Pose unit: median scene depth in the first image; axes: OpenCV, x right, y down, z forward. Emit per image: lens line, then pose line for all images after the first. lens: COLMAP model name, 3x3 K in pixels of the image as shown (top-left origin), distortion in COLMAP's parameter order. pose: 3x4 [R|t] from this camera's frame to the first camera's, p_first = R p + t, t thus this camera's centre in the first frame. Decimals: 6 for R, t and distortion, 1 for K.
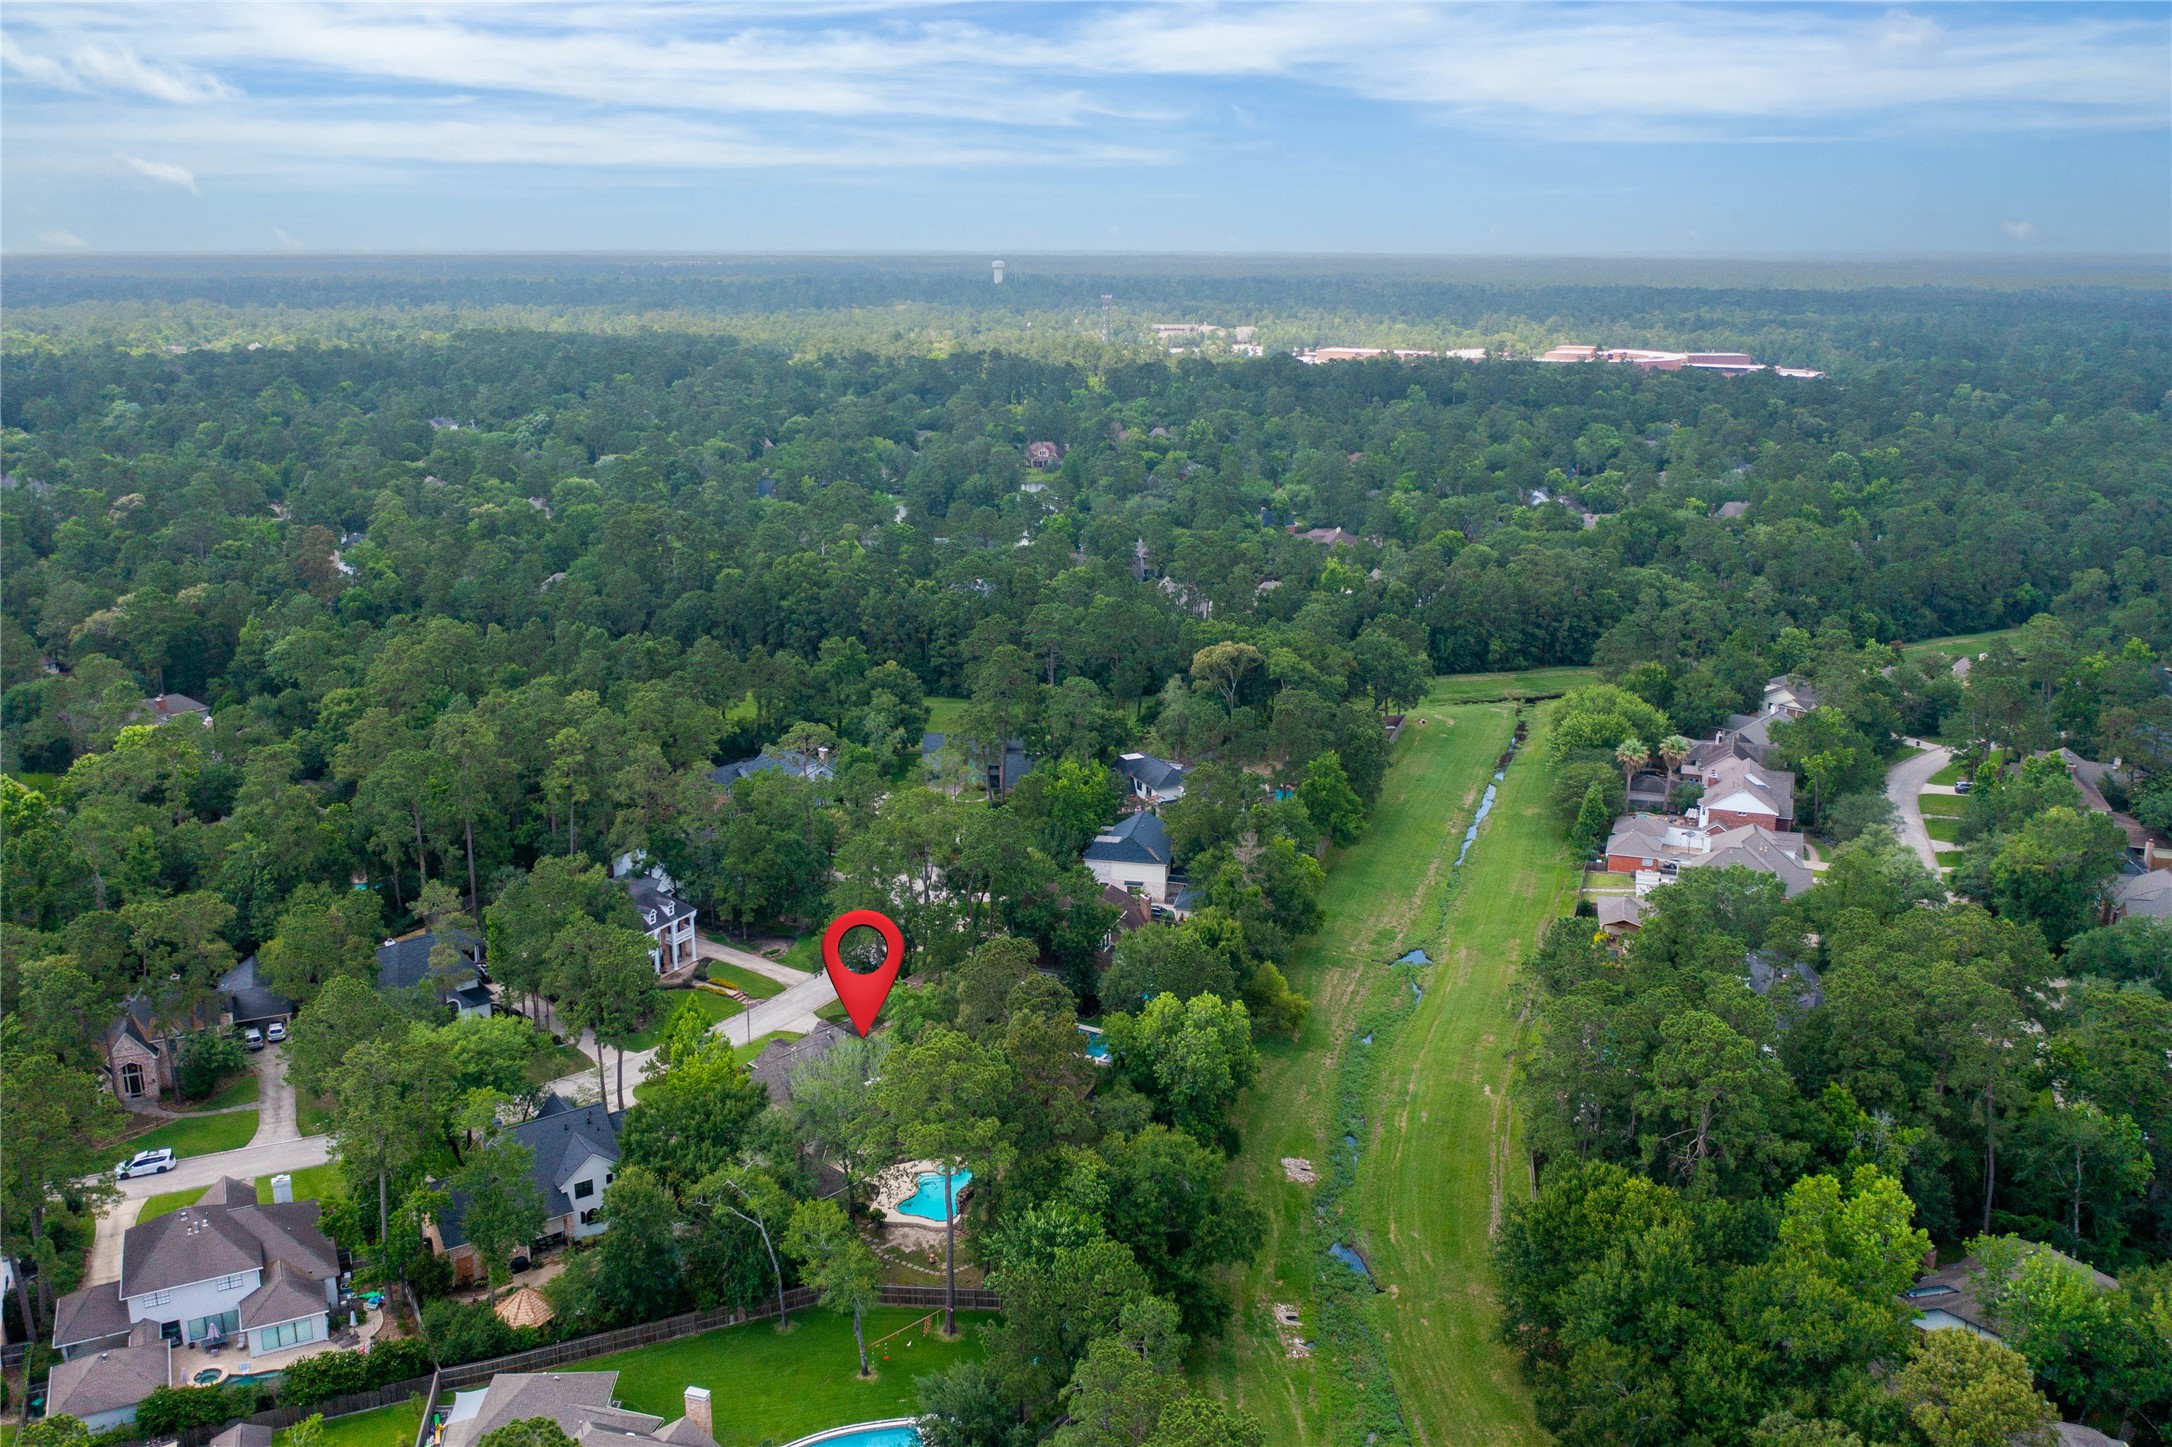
lens RADIAL K [[1680.9, 0, 1087.3], [0, 1680.9, 688.6], [0, 0, 1]] dist [-0.014287, 0.006371]
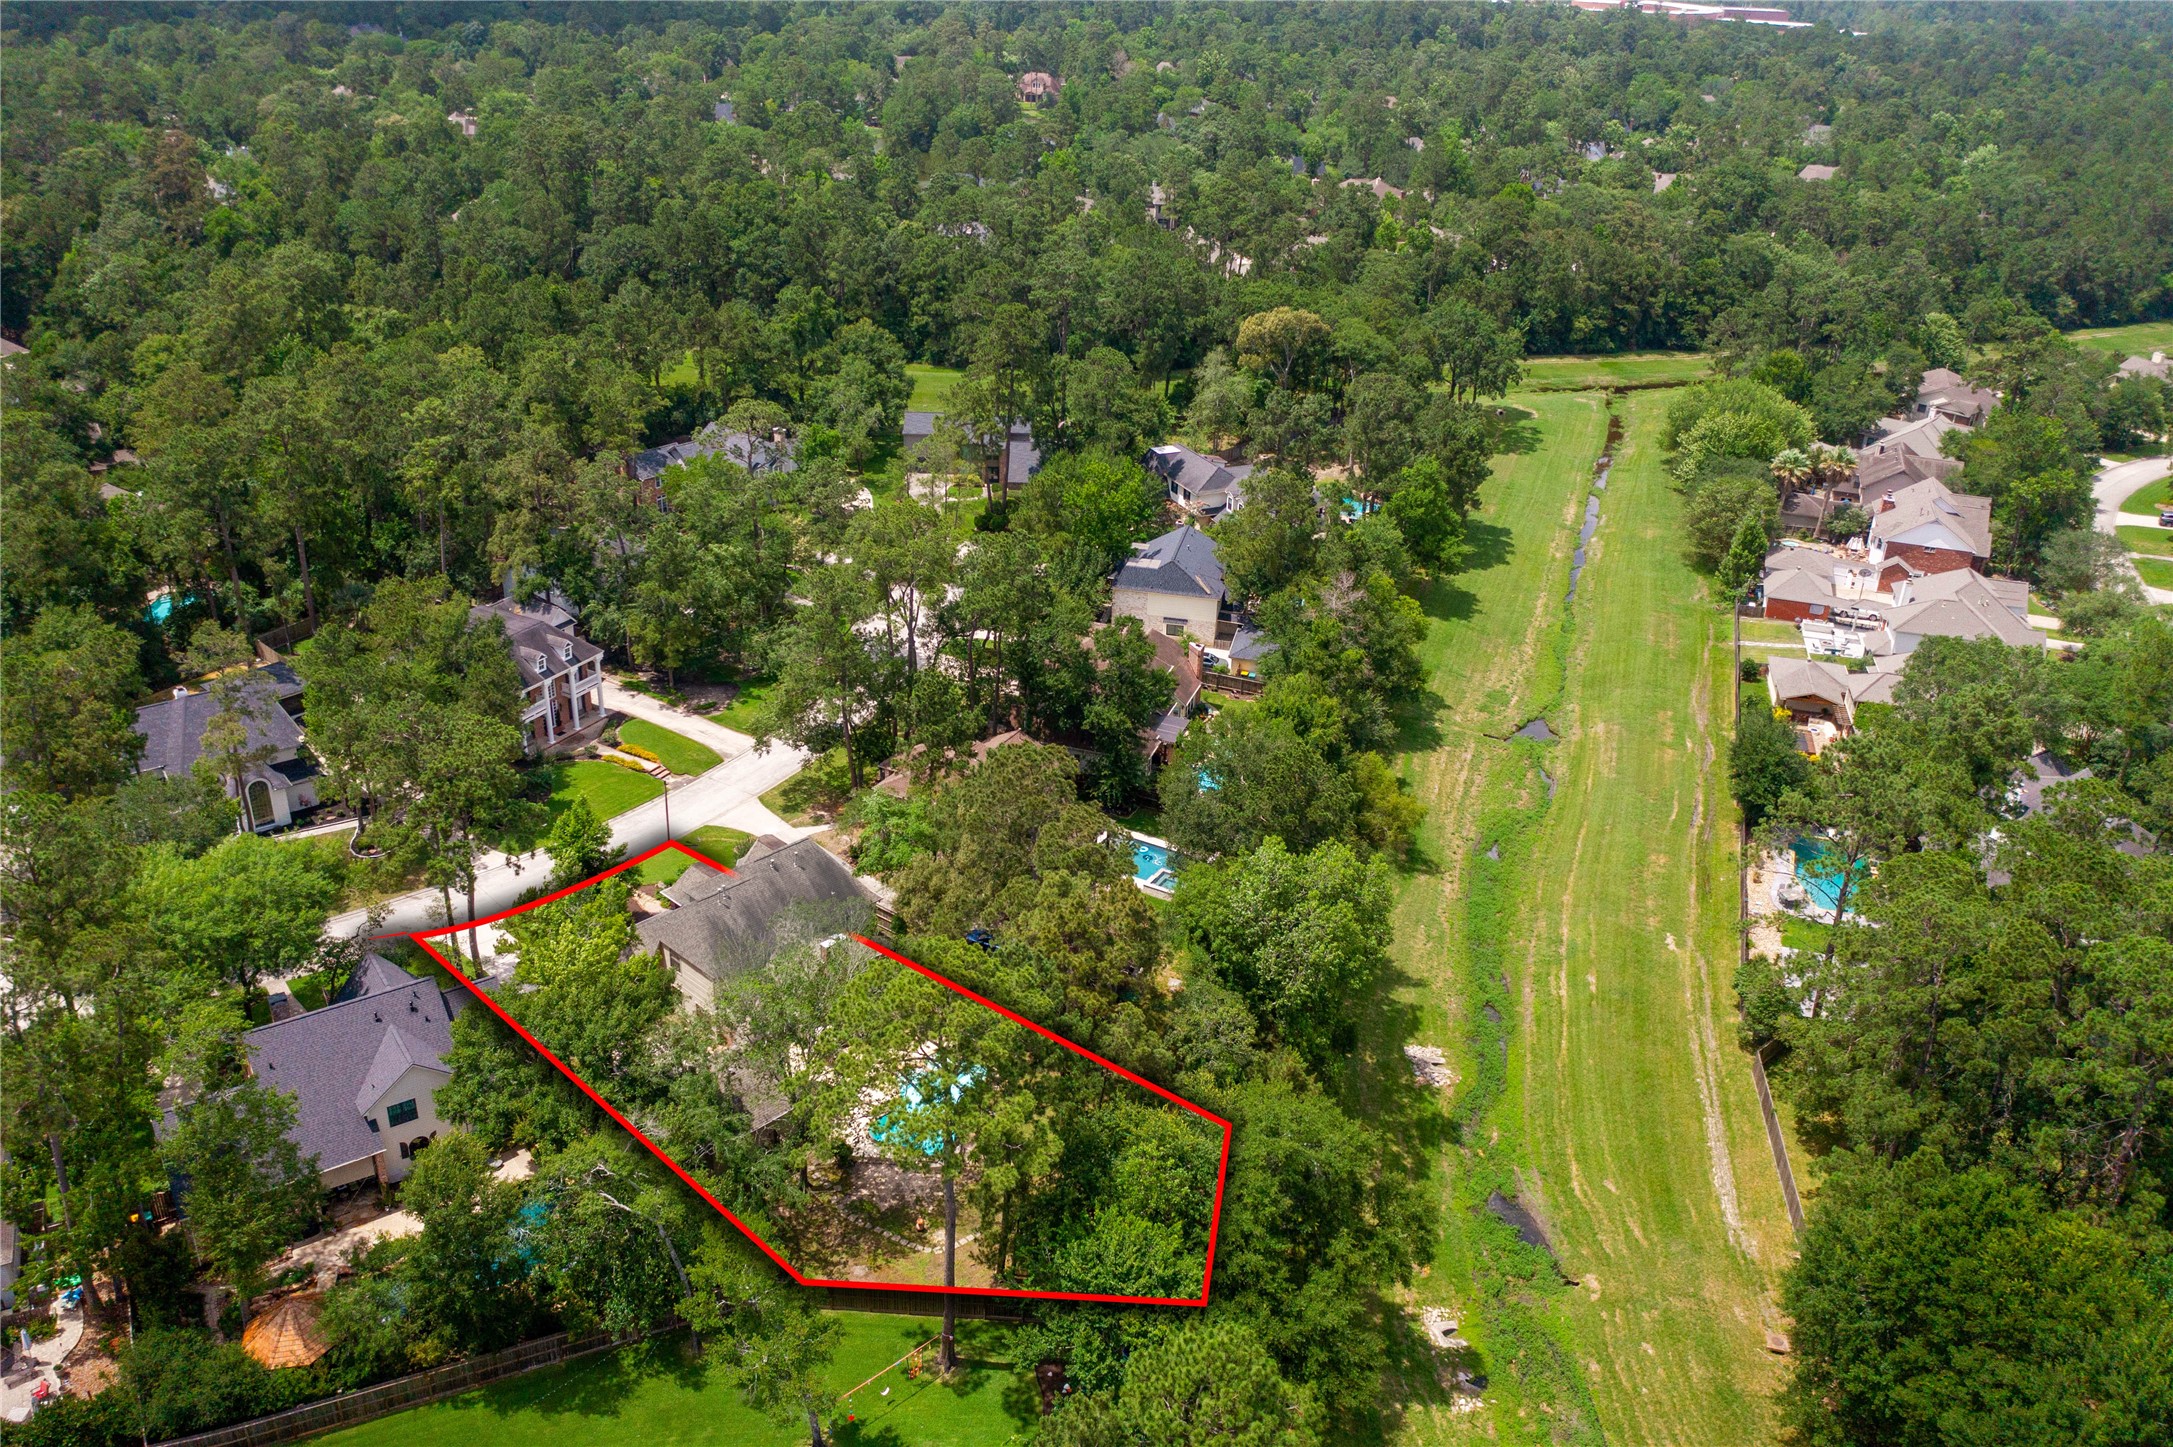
lens RADIAL K [[1681.7, 0, 1087.8], [0, 1681.7, 688.6], [0, 0, 1]] dist [-0.014287, 0.006371]
pose [[0.999445, 0.027864, 0.018230, -0.022110], [-0.030905, 0.980049, 0.196338, -0.004448], [-0.012395, -0.196793, 0.980367, 0.193725]]
